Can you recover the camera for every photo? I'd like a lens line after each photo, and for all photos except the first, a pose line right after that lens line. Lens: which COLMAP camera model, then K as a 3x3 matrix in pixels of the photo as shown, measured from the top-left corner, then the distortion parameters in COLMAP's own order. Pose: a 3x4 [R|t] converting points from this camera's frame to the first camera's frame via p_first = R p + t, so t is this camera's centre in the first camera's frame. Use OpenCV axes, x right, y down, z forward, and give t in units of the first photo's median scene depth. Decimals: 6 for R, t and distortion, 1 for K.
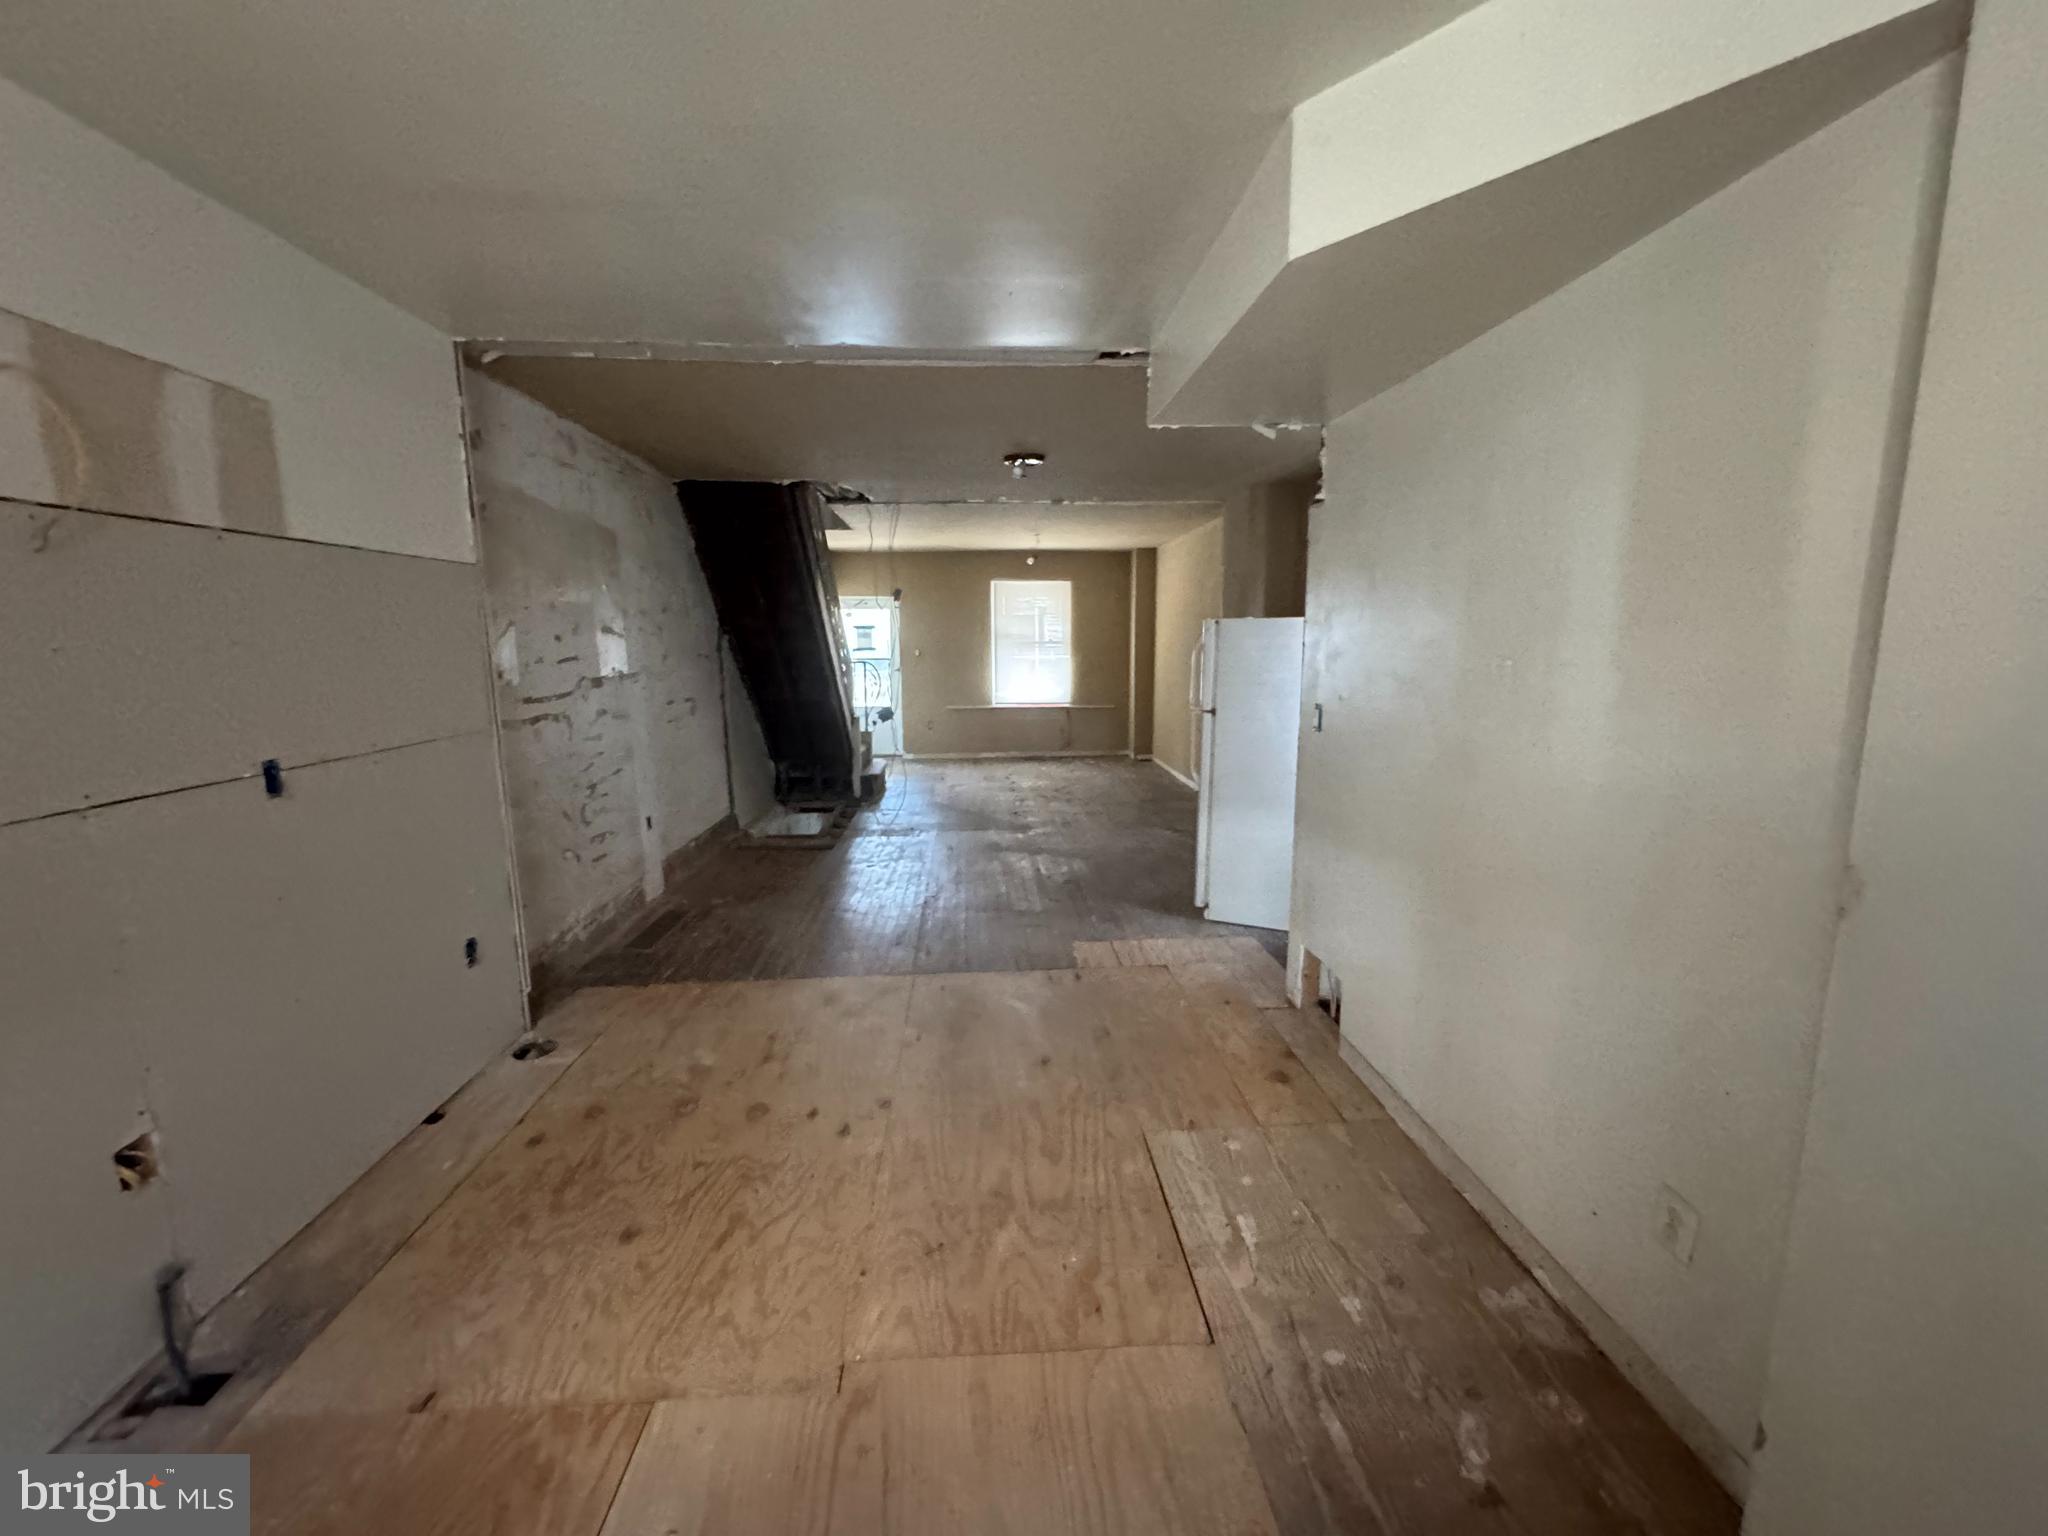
lens RADIAL K [[821.7, 0, 1022.0], [0, 821.7, 764.1], [0, 0, 1]] dist [-0.003445, 0.000741]
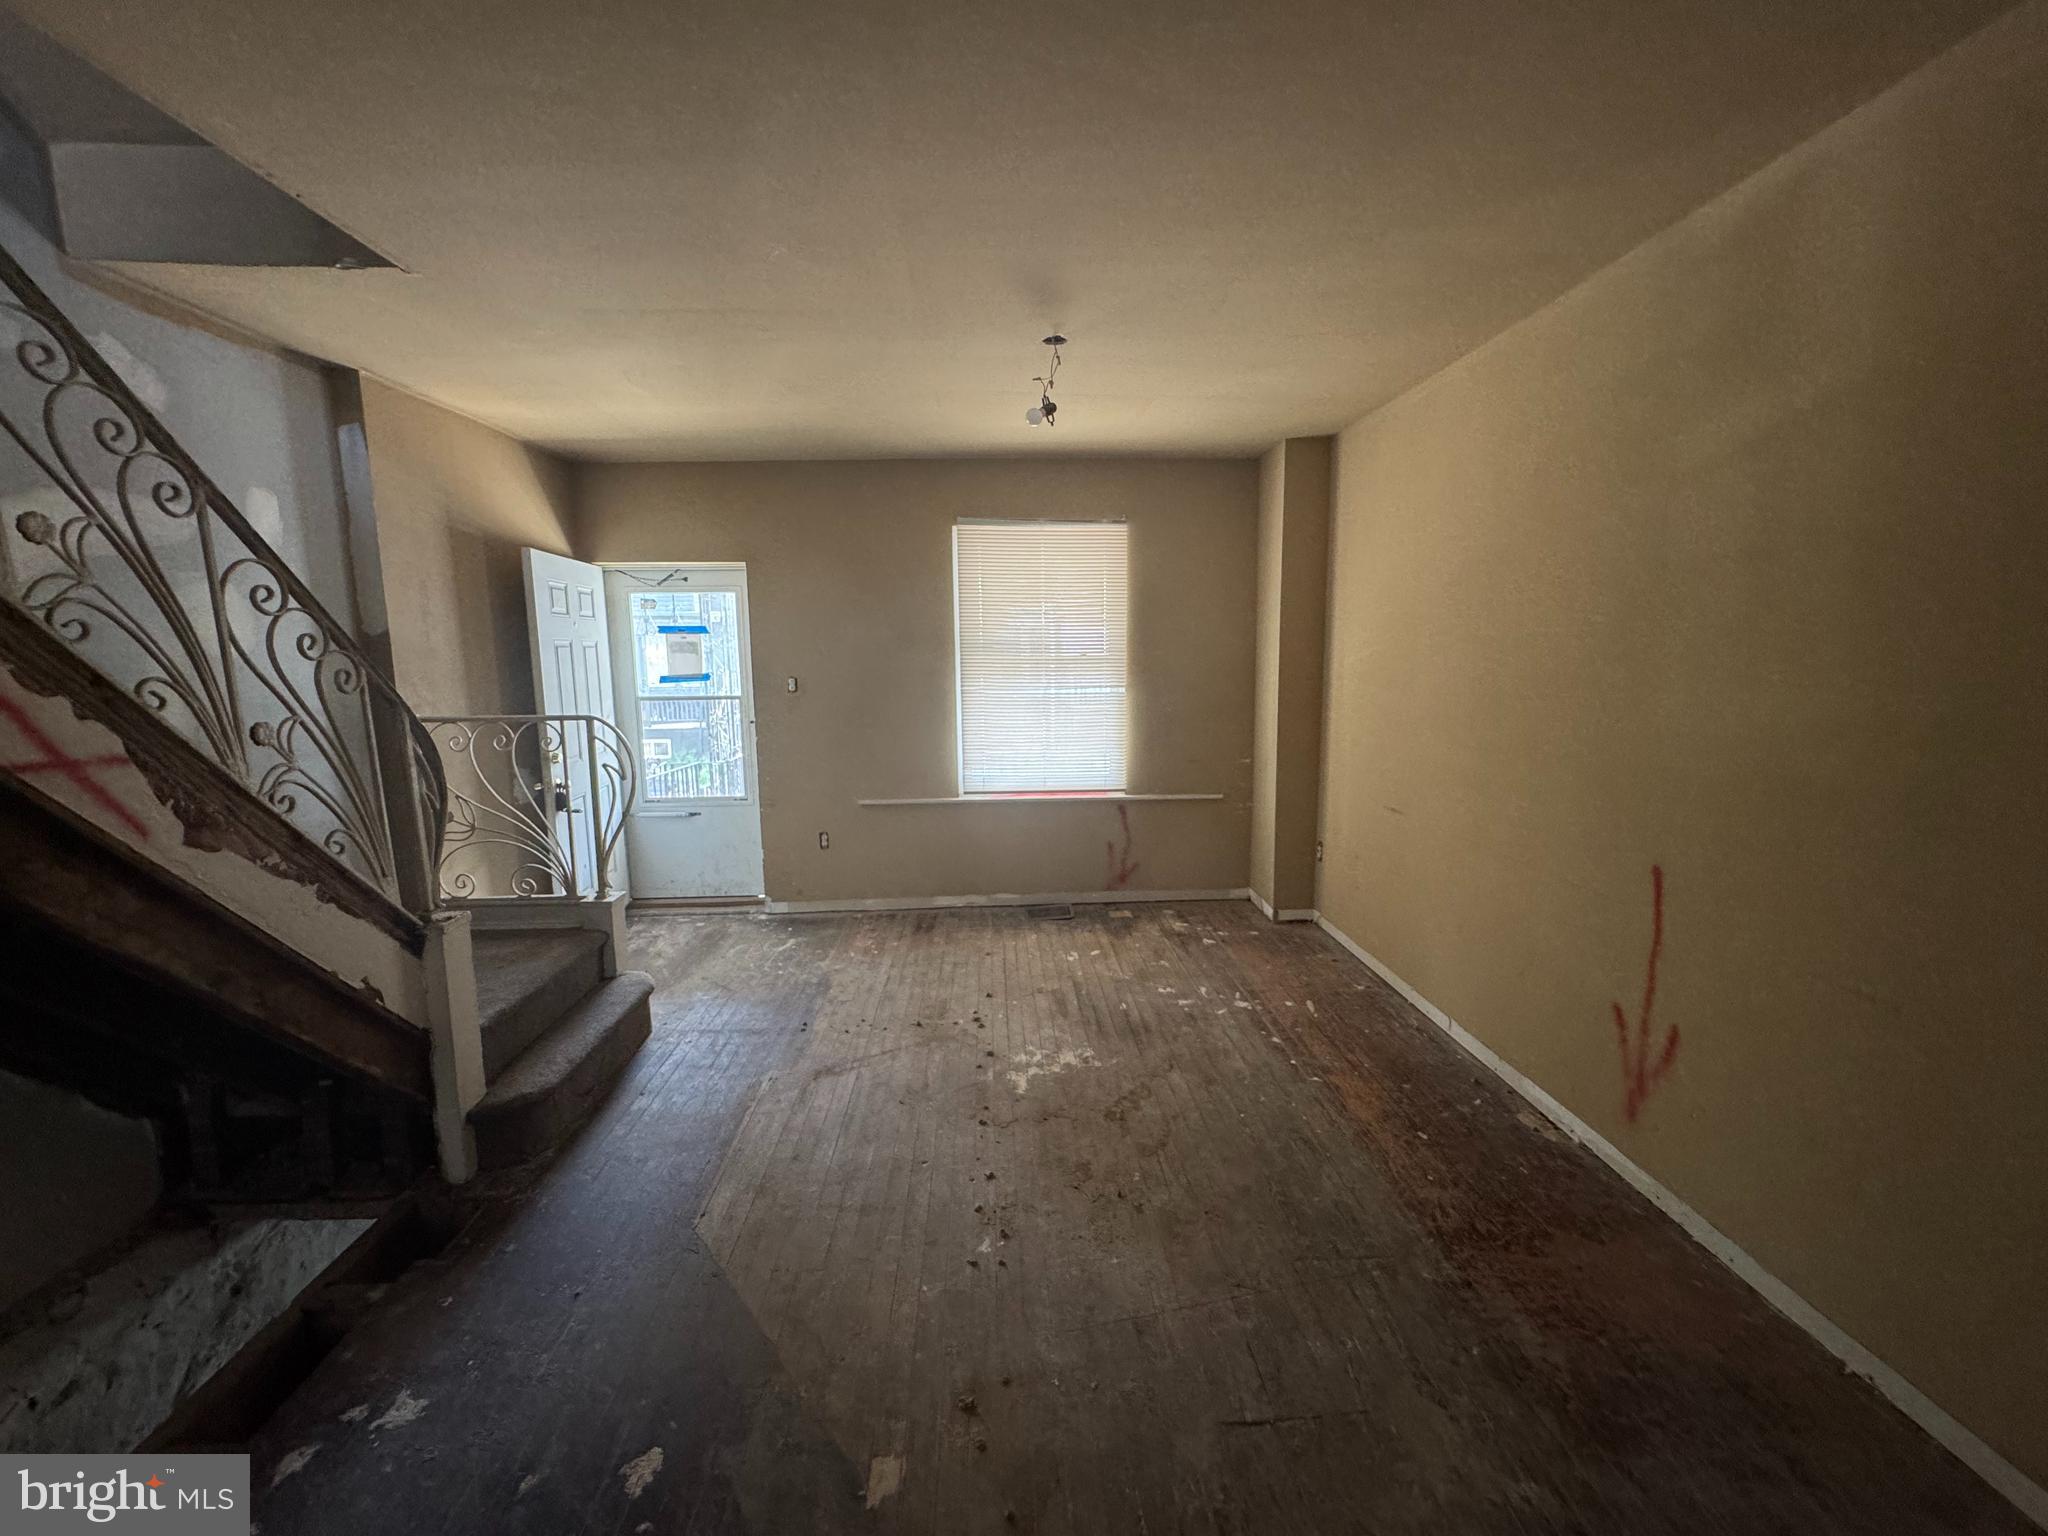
lens RADIAL K [[821.7, 0, 1022.0], [0, 821.7, 764.1], [0, 0, 1]] dist [-0.003445, 0.000741]
pose [[0.999792, -0.005680, -0.019578, 0.017792], [0.005313, 0.999810, -0.018732, -0.161065], [0.019681, 0.018624, 0.999633, 1.072158]]
